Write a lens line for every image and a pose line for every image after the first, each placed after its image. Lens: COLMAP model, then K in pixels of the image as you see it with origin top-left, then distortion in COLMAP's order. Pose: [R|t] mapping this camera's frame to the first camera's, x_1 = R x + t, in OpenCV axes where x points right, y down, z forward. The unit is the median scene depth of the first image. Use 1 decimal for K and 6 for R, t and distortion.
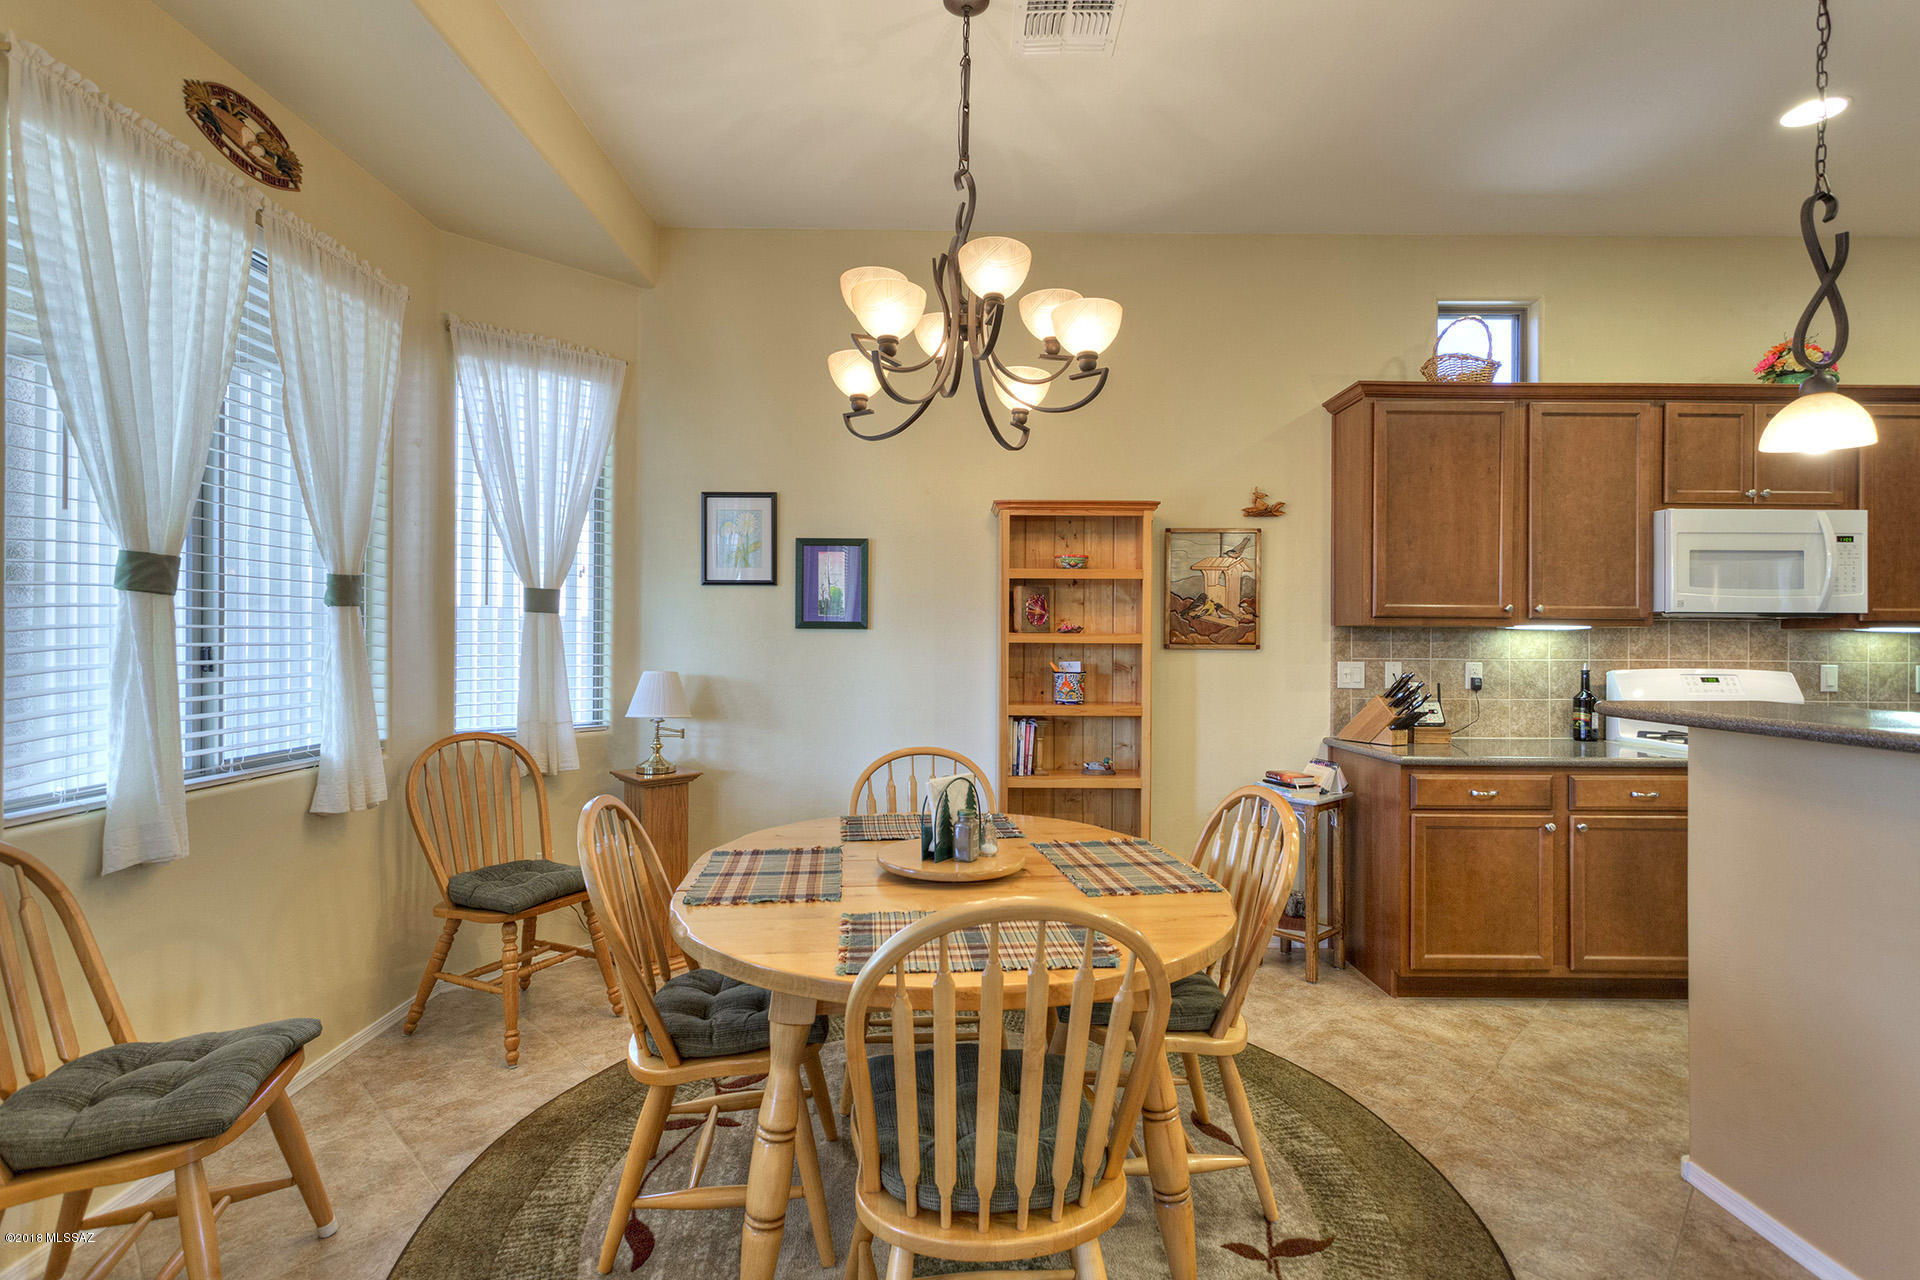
lens RADIAL K [[909.4, 0, 960.0], [0, 909.4, 640.0], [0, 0, 1]] dist [0.002040, 0.000463]
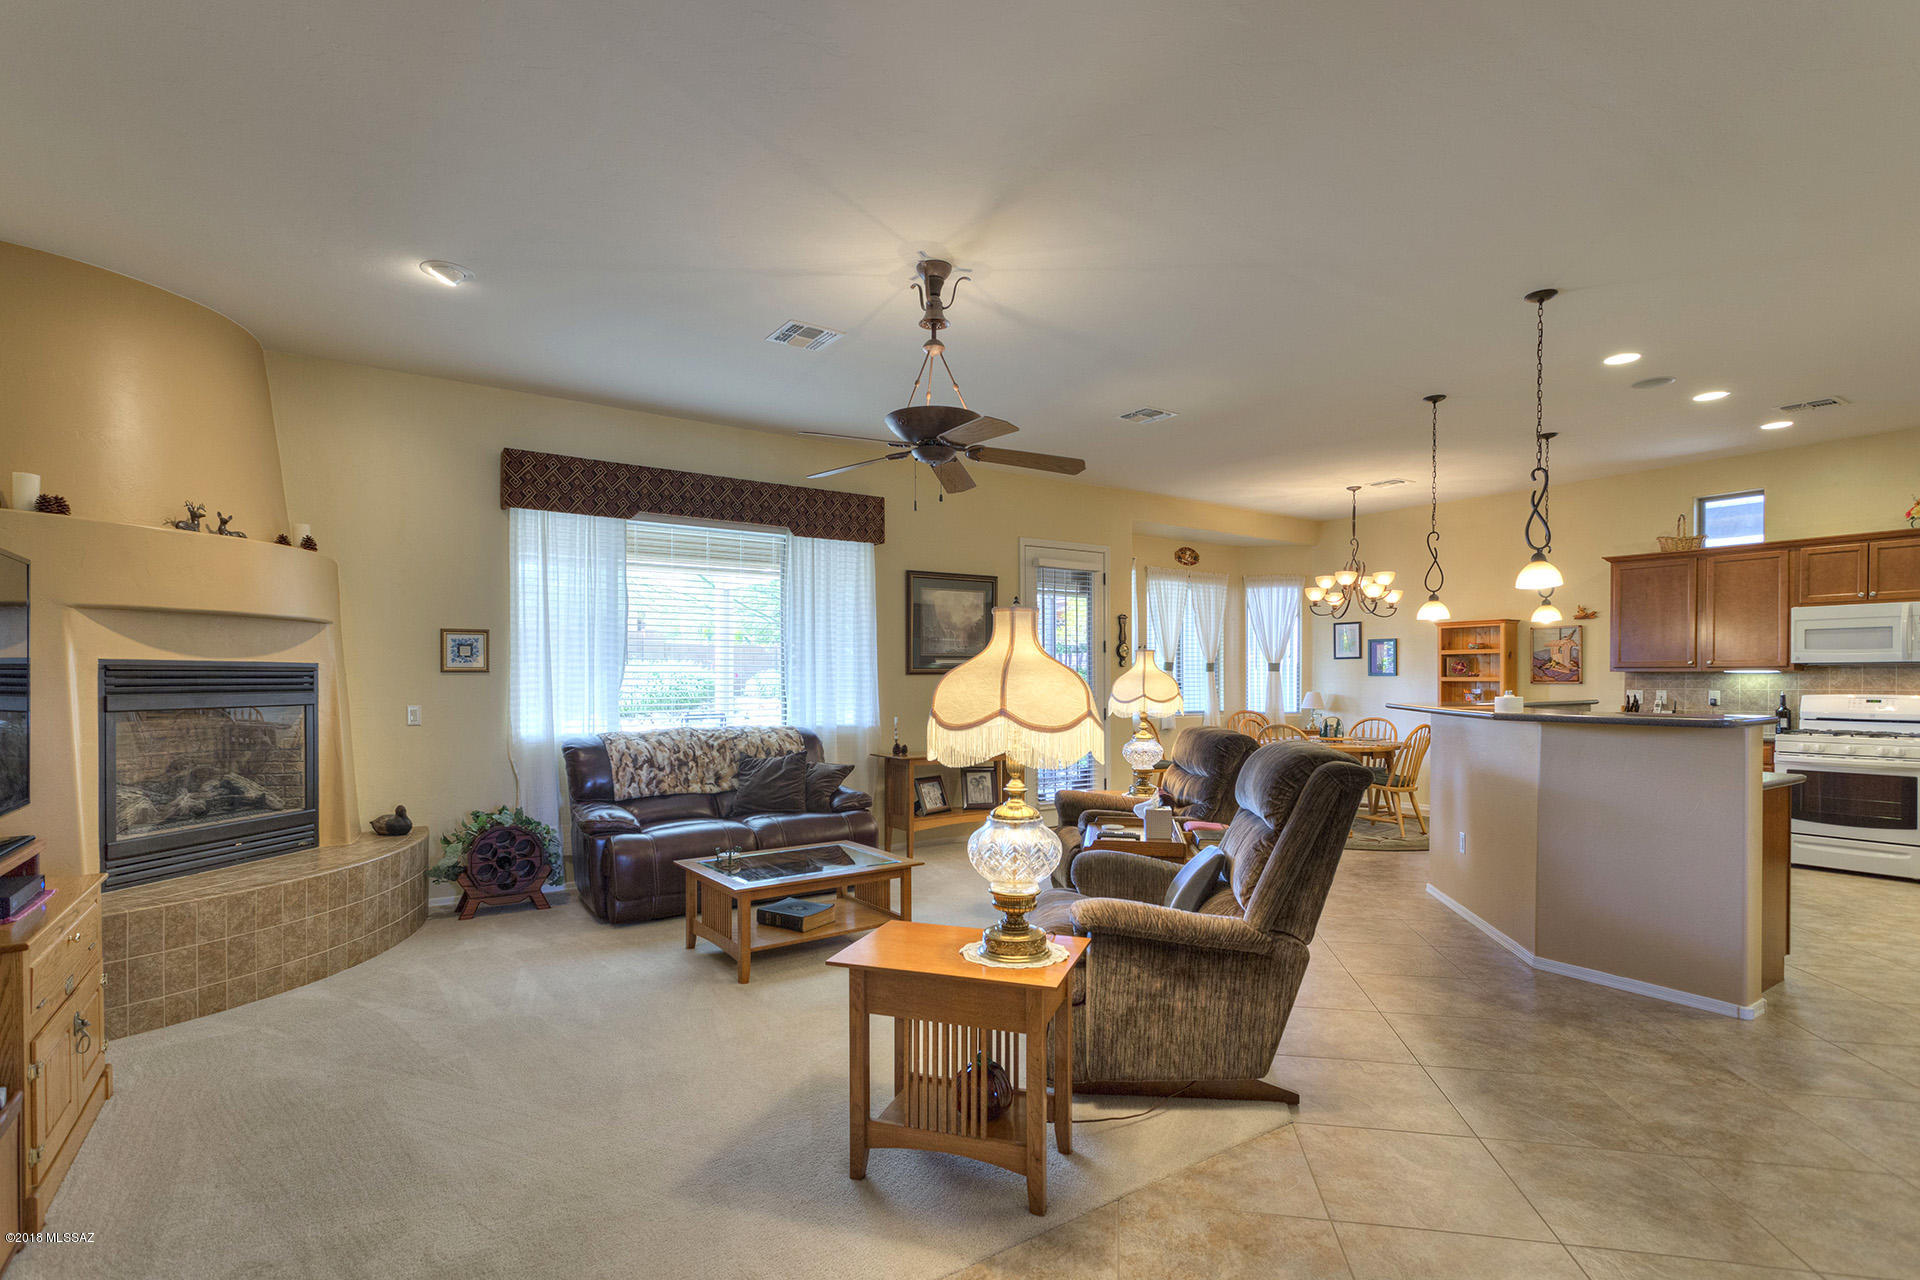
lens RADIAL K [[912.5, 0, 936.8], [0, 912.5, 687.1], [0, 0, 1]] dist [0.001925, 0.000285]
pose [[0.549999, 0.001164, -0.835165, 1.263035], [0.002986, 0.999990, 0.003360, 0.006516], [0.835160, -0.004342, 0.549990, -1.369485]]
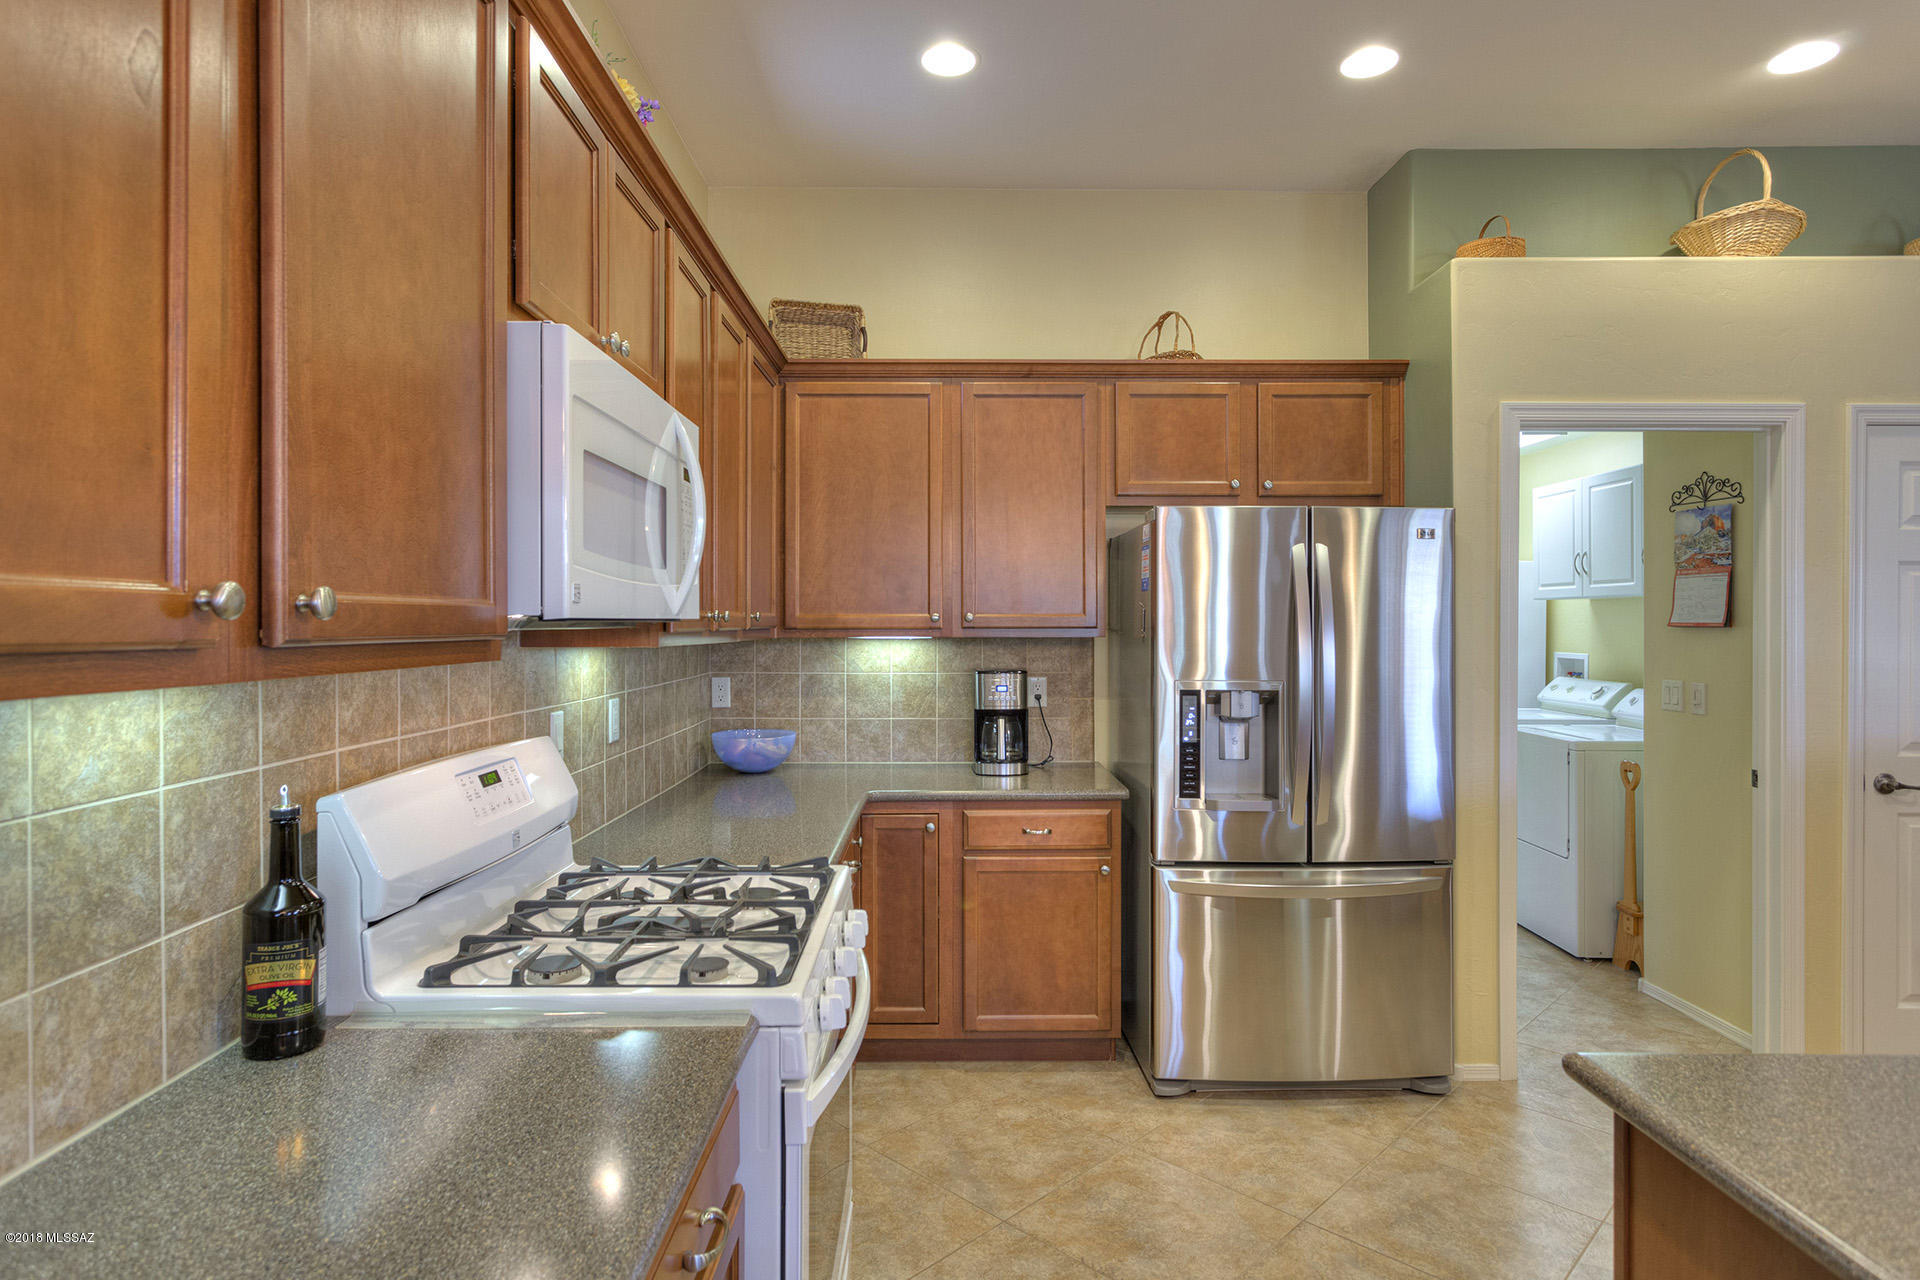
lens RADIAL K [[1041.1, 0, 957.8], [0, 1041.1, 623.0], [0, 0, 1]] dist [0.000775, 0.000401]
pose [[-0.004992, -0.005887, 0.999970, 0.347431], [0.001926, 0.999981, 0.005897, -0.028007], [-0.999986, 0.001955, -0.004980, 0.778124]]
